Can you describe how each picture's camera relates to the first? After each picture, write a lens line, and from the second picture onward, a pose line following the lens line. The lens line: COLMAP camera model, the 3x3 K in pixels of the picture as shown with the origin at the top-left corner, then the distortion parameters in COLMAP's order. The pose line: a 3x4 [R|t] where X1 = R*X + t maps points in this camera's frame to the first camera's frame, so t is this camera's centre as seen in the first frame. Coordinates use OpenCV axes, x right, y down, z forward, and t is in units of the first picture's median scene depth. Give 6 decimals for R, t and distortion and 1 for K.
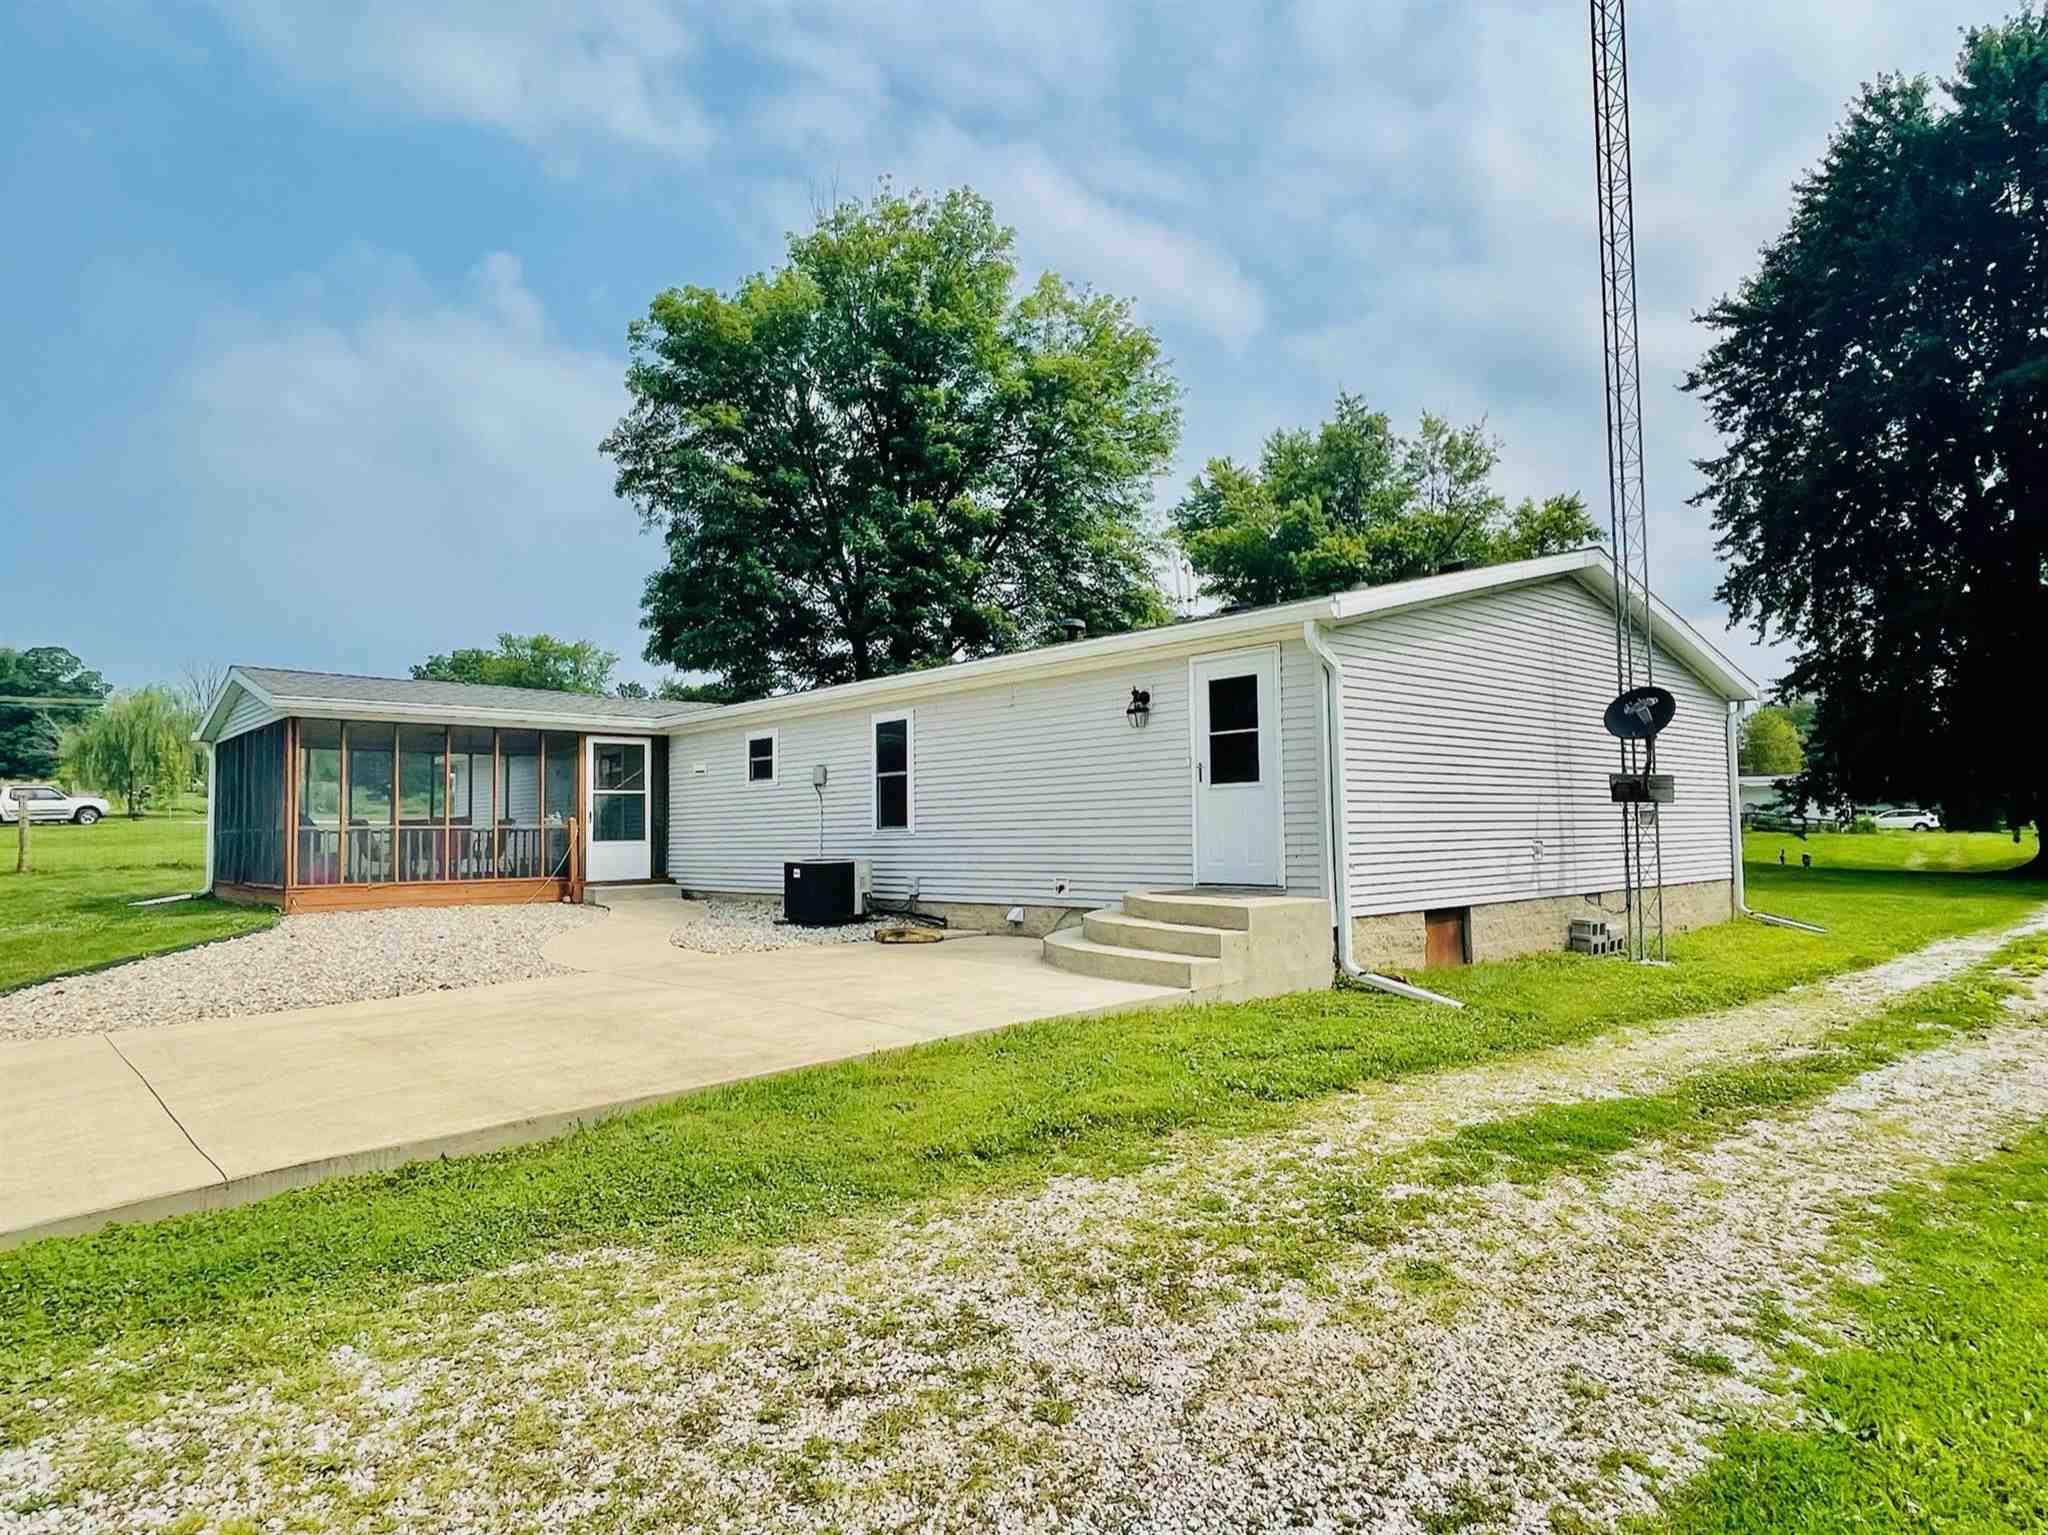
lens RADIAL K [[1209.3, 0, 1025.3], [0, 1209.3, 770.0], [0, 0, 1]] dist [0.004884, -0.002294]
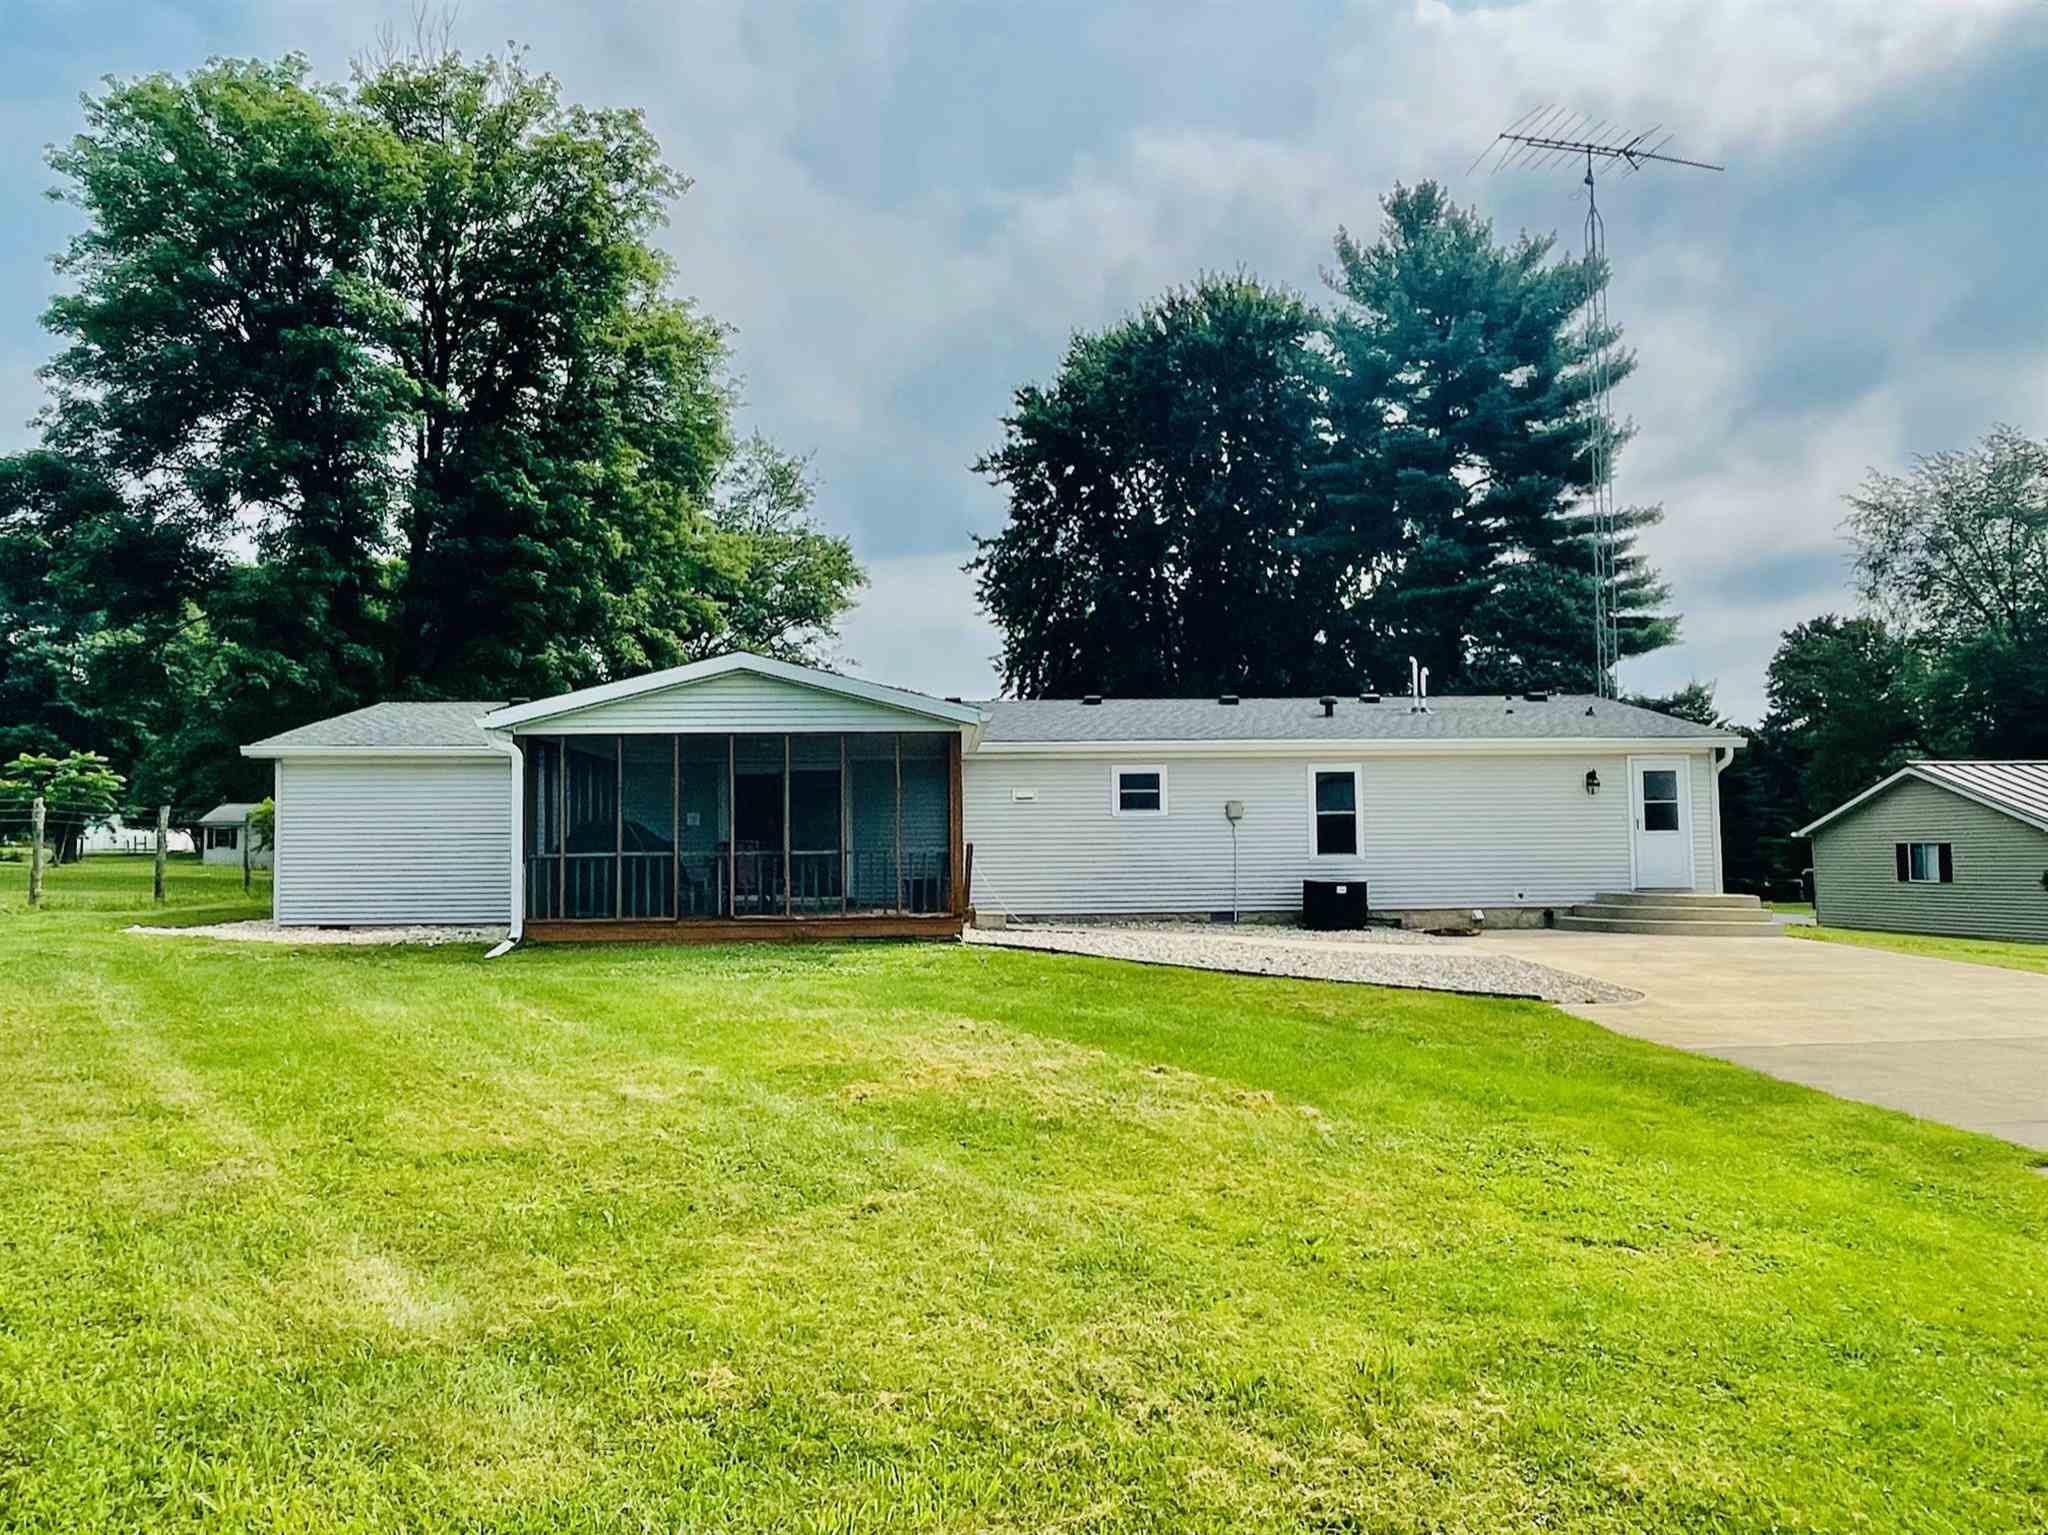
lens RADIAL K [[1478.1, 0, 1023.0], [0, 1478.1, 782.9], [0, 0, 1]] dist [0.018121, -0.027331]
pose [[0.630611, 0.043659, 0.774870, -1.204688], [-0.041763, 0.998879, -0.022293, 0.016276], [-0.774975, -0.018302, 0.631727, 0.208226]]
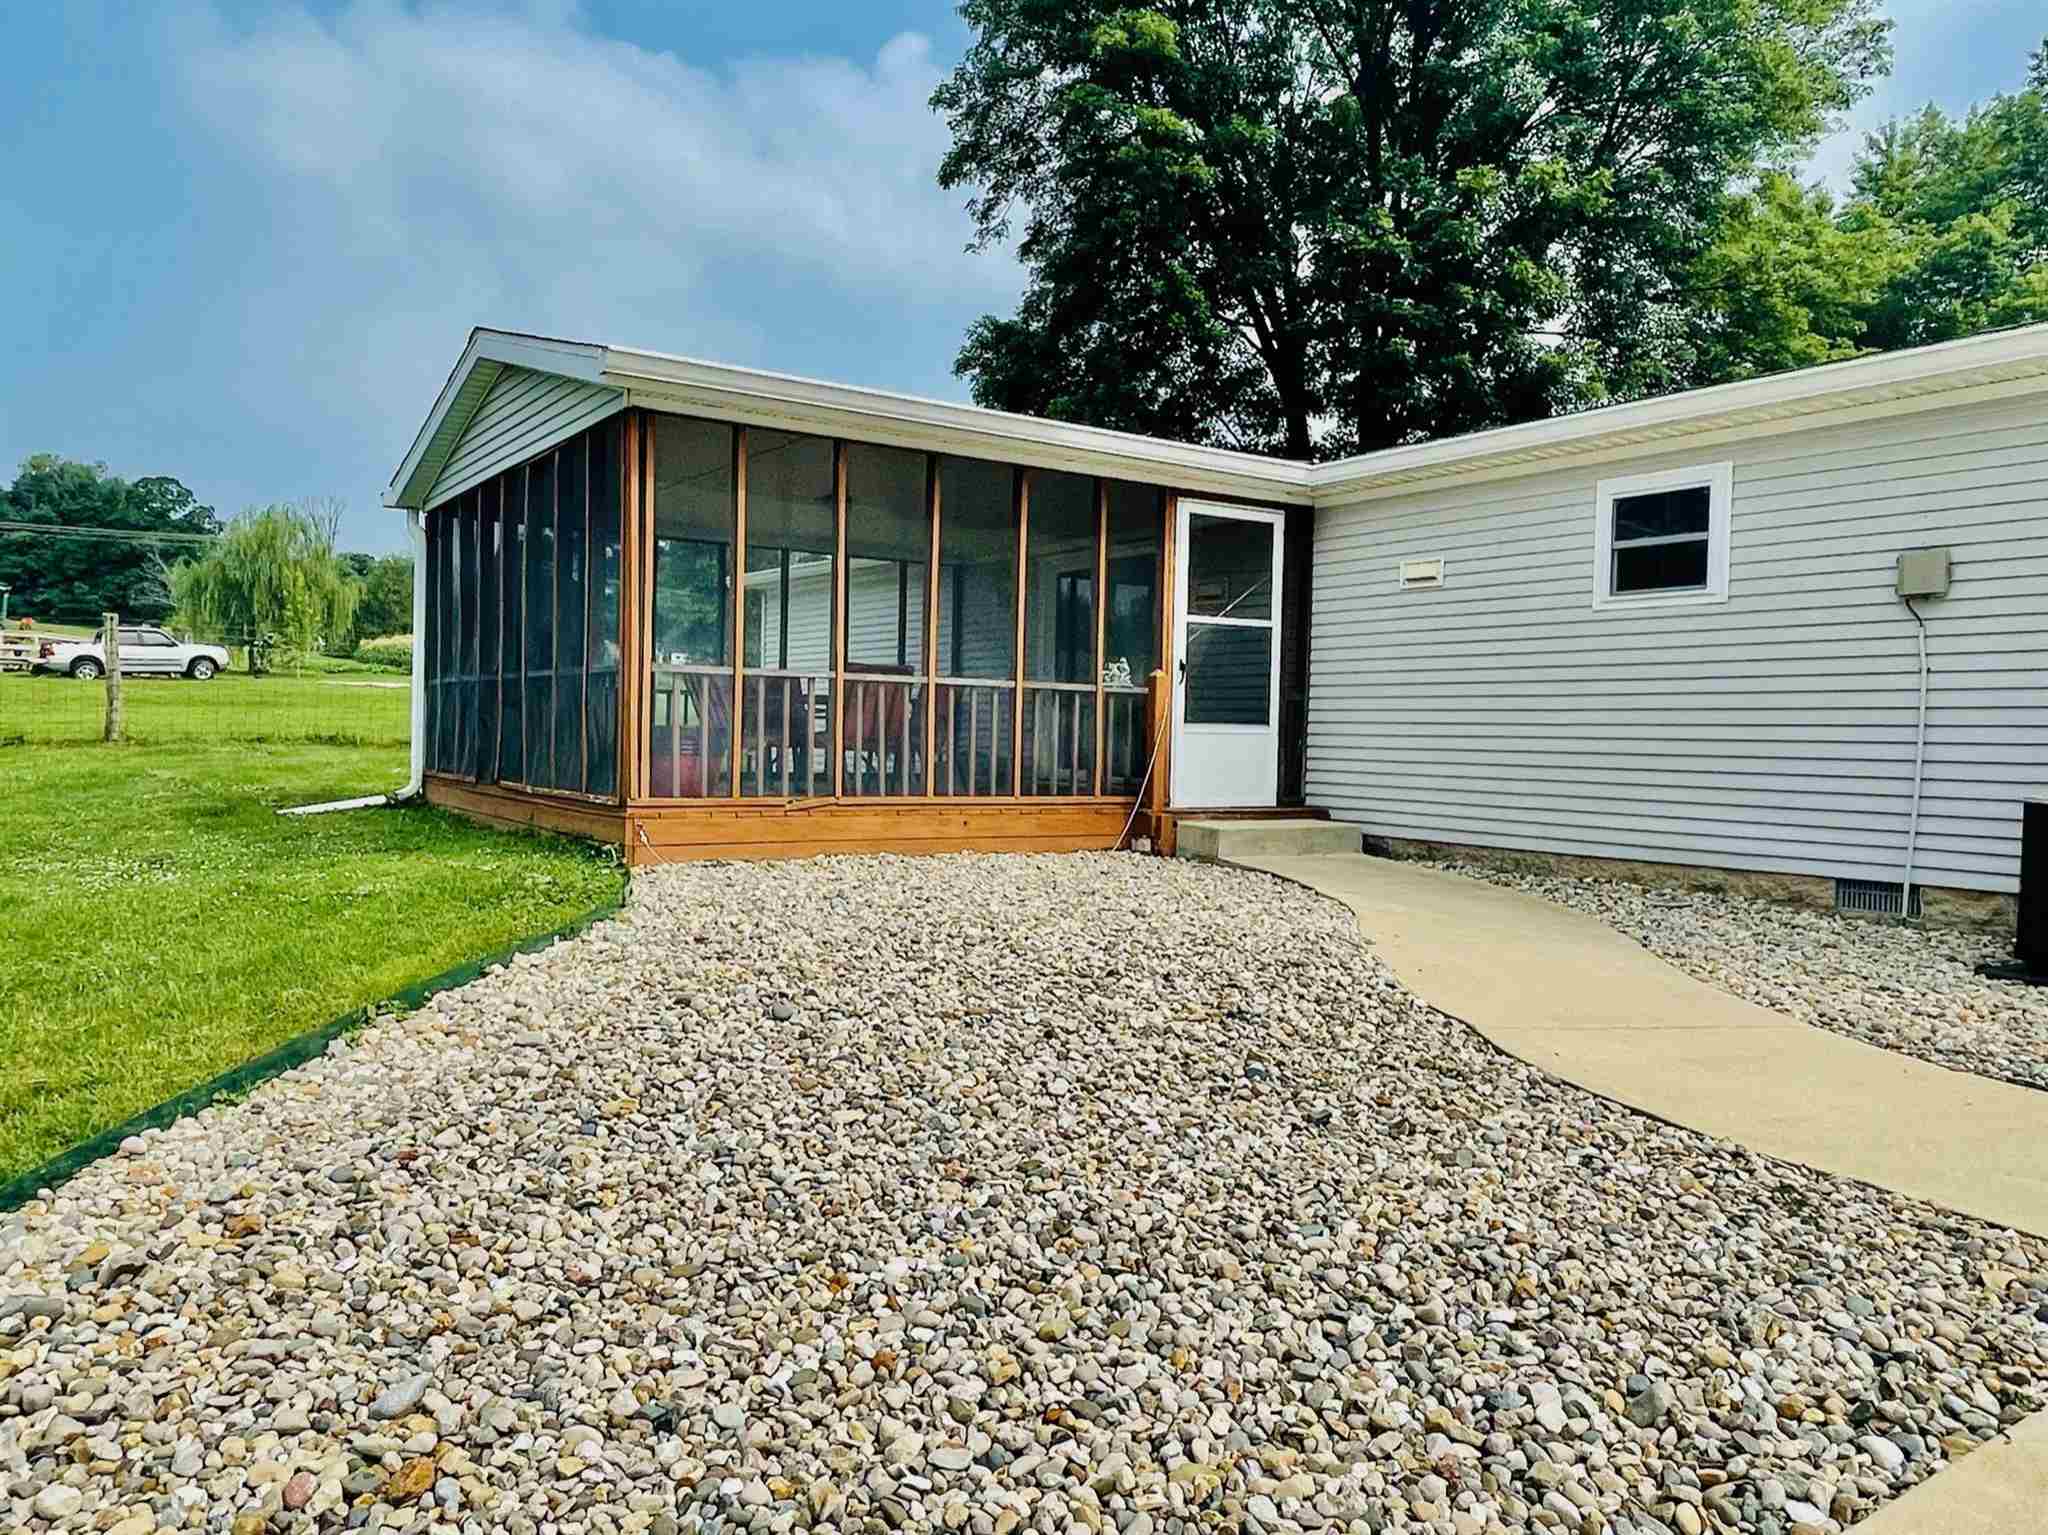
lens RADIAL K [[1478.1, 0, 1025.6], [0, 1478.1, 765.4], [0, 0, 1]] dist [0.018121, -0.027331]
pose [[0.987967, 0.040010, -0.149400, -0.321830], [-0.028665, 0.996593, 0.077337, 0.031484], [0.151985, -0.072124, 0.985748, 0.412962]]
